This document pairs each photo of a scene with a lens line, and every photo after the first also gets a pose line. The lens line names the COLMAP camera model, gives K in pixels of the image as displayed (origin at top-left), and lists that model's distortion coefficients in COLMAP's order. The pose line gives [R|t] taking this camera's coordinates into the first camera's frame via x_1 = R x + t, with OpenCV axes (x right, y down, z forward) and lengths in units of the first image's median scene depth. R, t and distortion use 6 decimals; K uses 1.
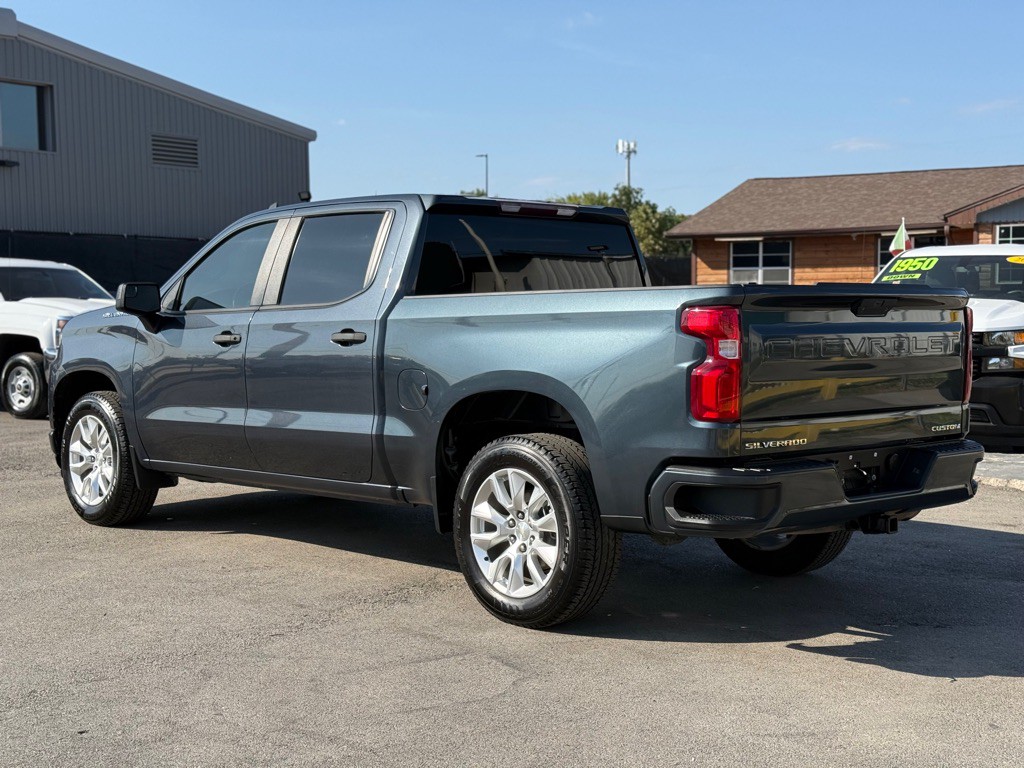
lens RADIAL K [[1430.8, 0, 515.0], [0, 1430.8, 389.5], [0, 0, 1]] dist [0.113020, 0.000000]
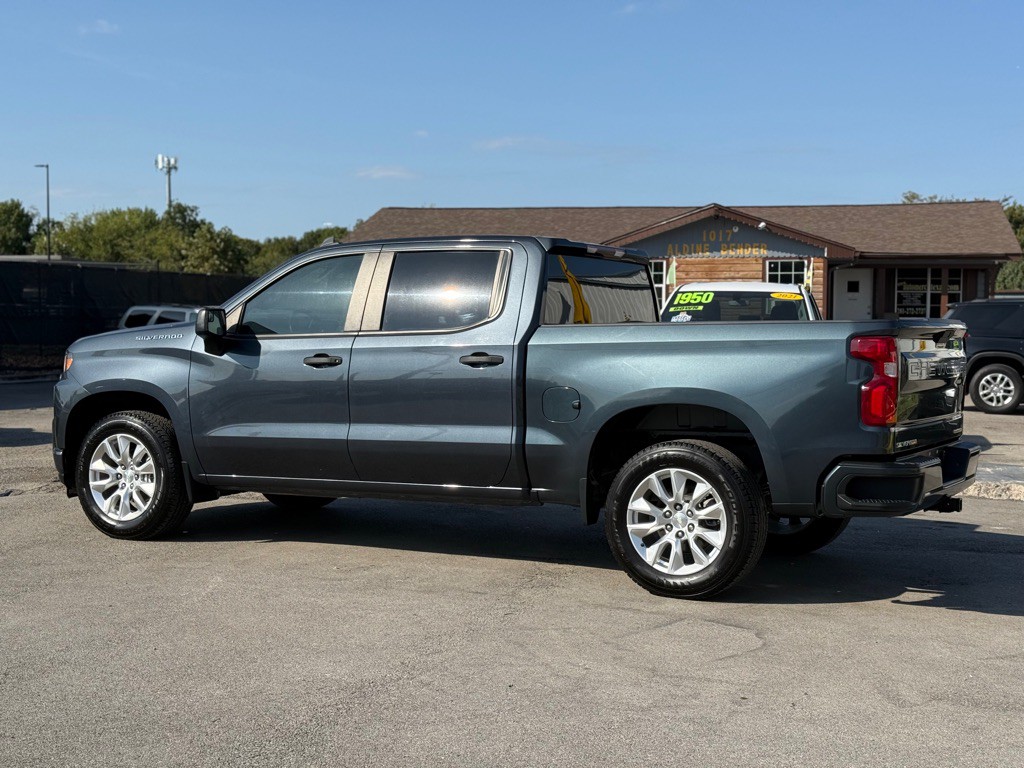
lens RADIAL K [[1430.8, 0, 515.9], [0, 1430.8, 390.8], [0, 0, 1]] dist [0.113020, 0.000000]
pose [[0.947557, -0.004164, 0.319560, -0.230438], [0.008575, 0.999886, -0.012397, 0.001330], [-0.319472, 0.014487, 0.947485, -0.048304]]
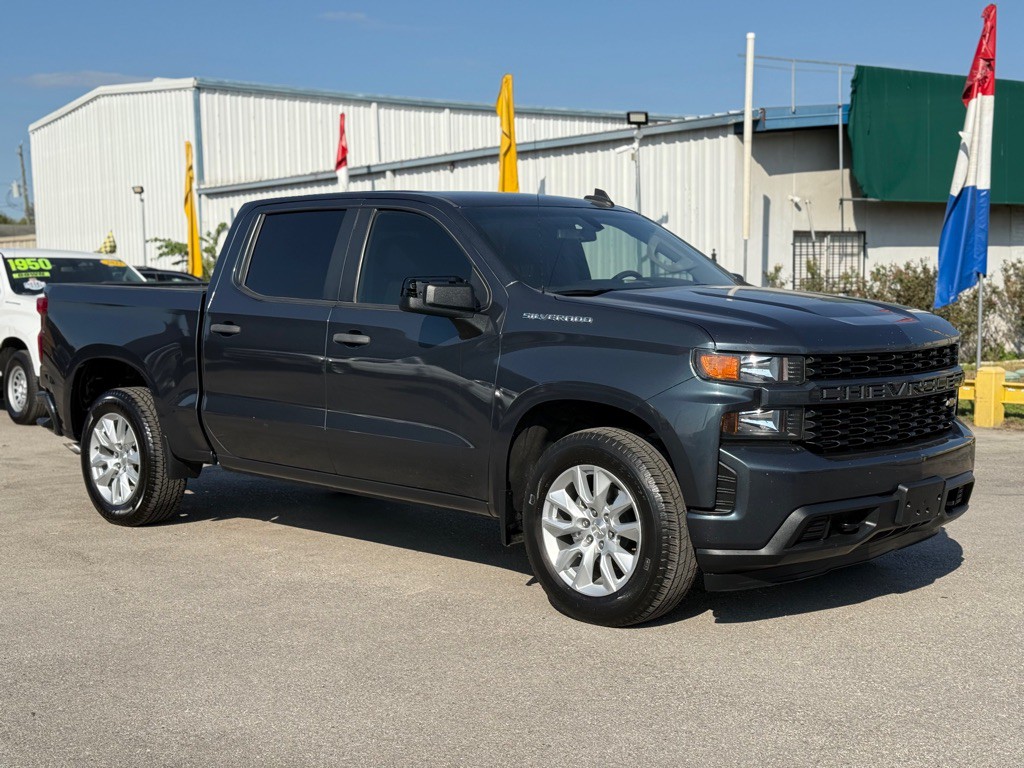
lens RADIAL K [[1430.8, 0, 516.4], [0, 1430.8, 392.1], [0, 0, 1]] dist [0.113020, 0.000000]
pose [[0.302597, -0.068741, 0.950636, -0.724139], [0.067008, 0.996462, 0.050725, -0.017094], [-0.950760, 0.048351, 0.306133, 0.277712]]
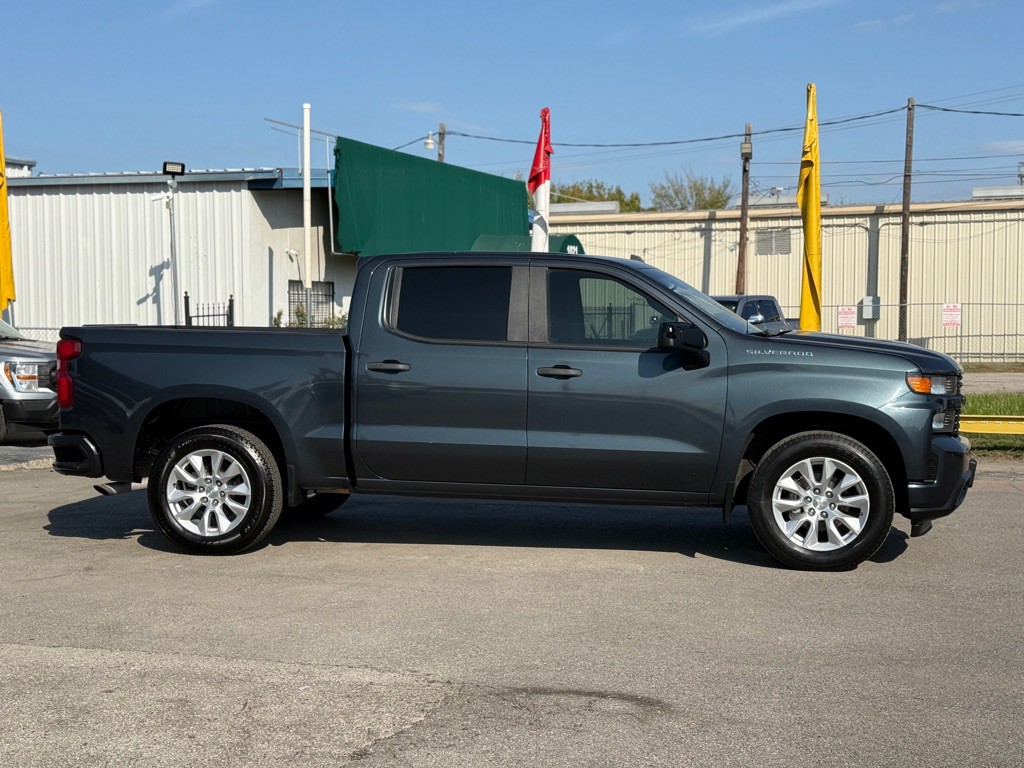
lens RADIAL K [[1430.8, 0, 521.6], [0, 1430.8, 391.5], [0, 0, 1]] dist [0.113020, 0.000000]
pose [[-0.293482, -0.039209, 0.955160, -0.853325], [0.064942, 0.996033, 0.060840, -0.045078], [-0.953756, 0.079885, -0.289771, 0.691526]]
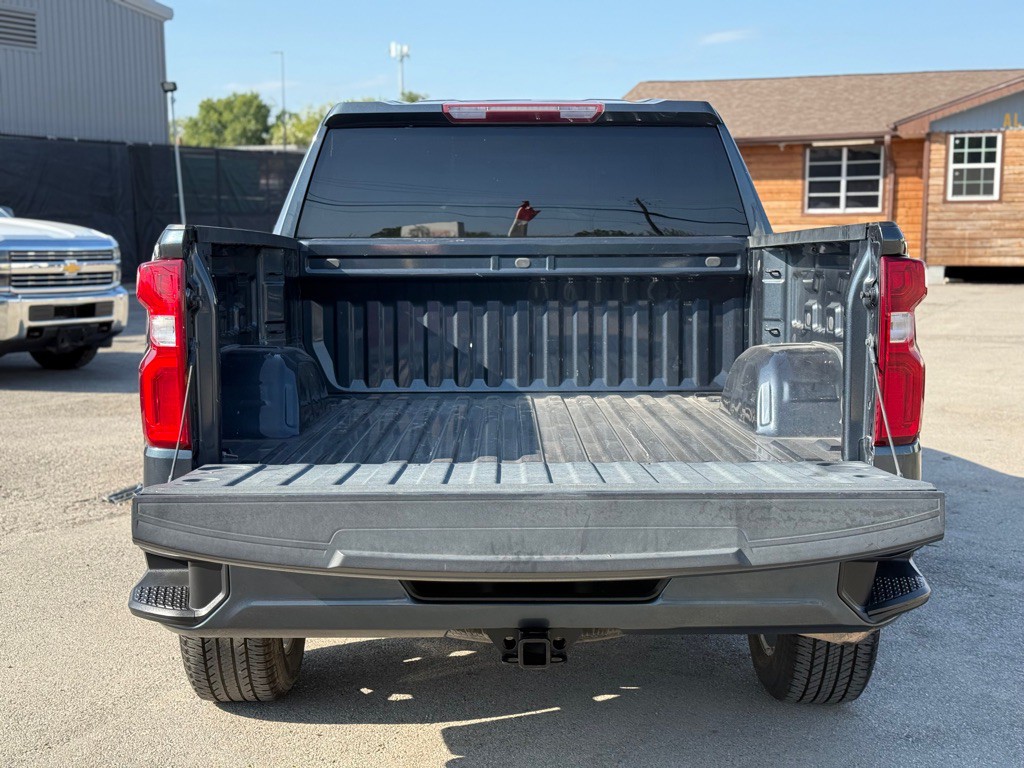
lens RADIAL K [[1430.8, 0, 517.3], [0, 1430.8, 386.2], [0, 0, 1]] dist [0.113020, 0.000000]
pose [[0.985785, -0.016135, 0.167235, -0.202279], [0.006041, 0.998138, 0.060691, -0.027613], [-0.167903, -0.058818, 0.984047, 0.304654]]
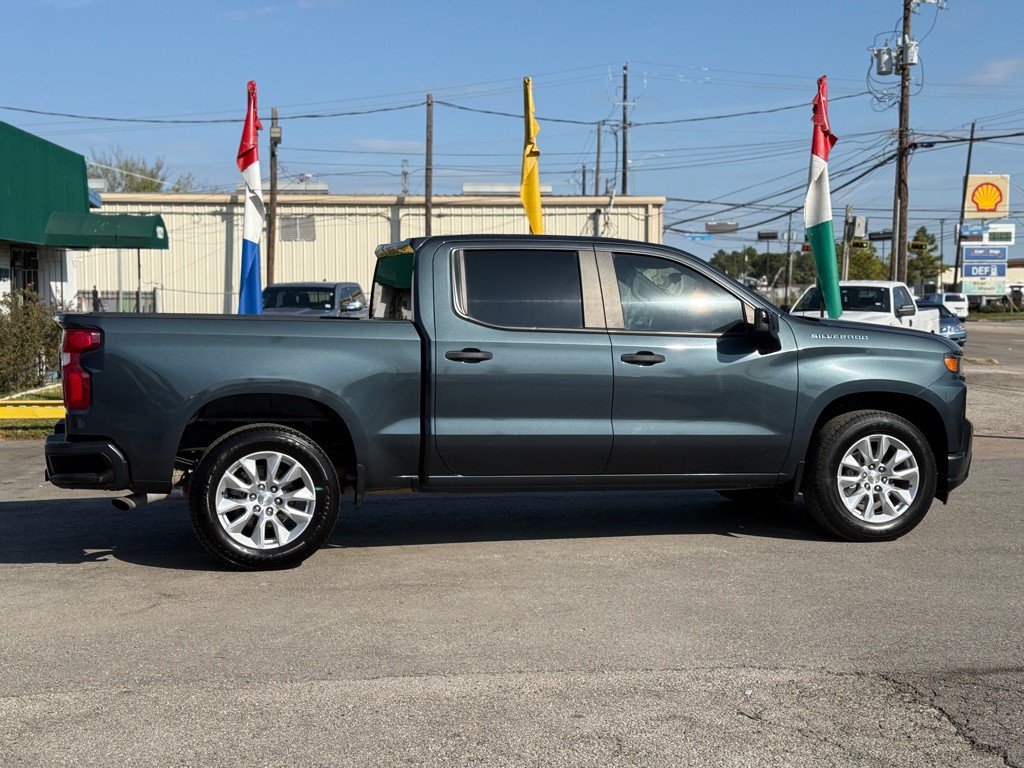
lens RADIAL K [[1430.8, 0, 522.8], [0, 1430.8, 383.4], [0, 0, 1]] dist [0.113020, 0.000000]
pose [[-0.661195, -0.031865, 0.749537, -0.687330], [0.054117, 0.994469, 0.090017, -0.062457], [-0.748260, 0.100081, -0.655813, 0.943950]]
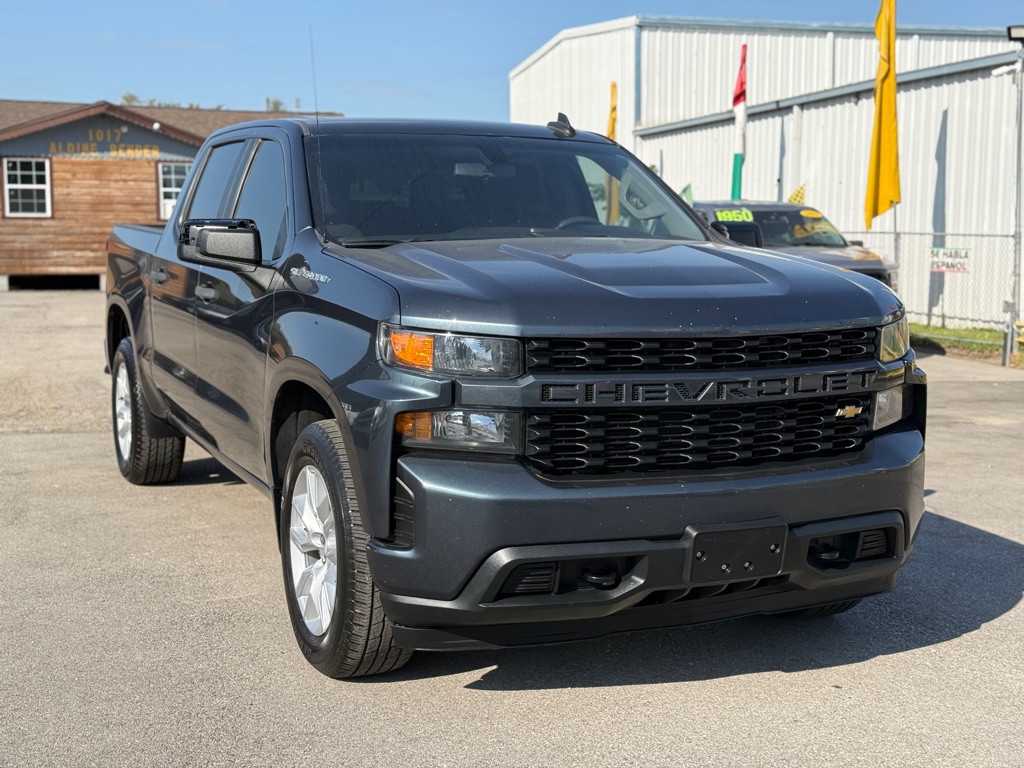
lens RADIAL K [[1430.8, 0, 519.2], [0, 1430.8, 398.2], [0, 0, 1]] dist [0.113020, 0.000000]
pose [[0.632912, -0.081913, 0.769878, -0.534492], [0.040089, 0.996521, 0.073070, -0.010380], [-0.773185, -0.015383, 0.633994, 0.139201]]
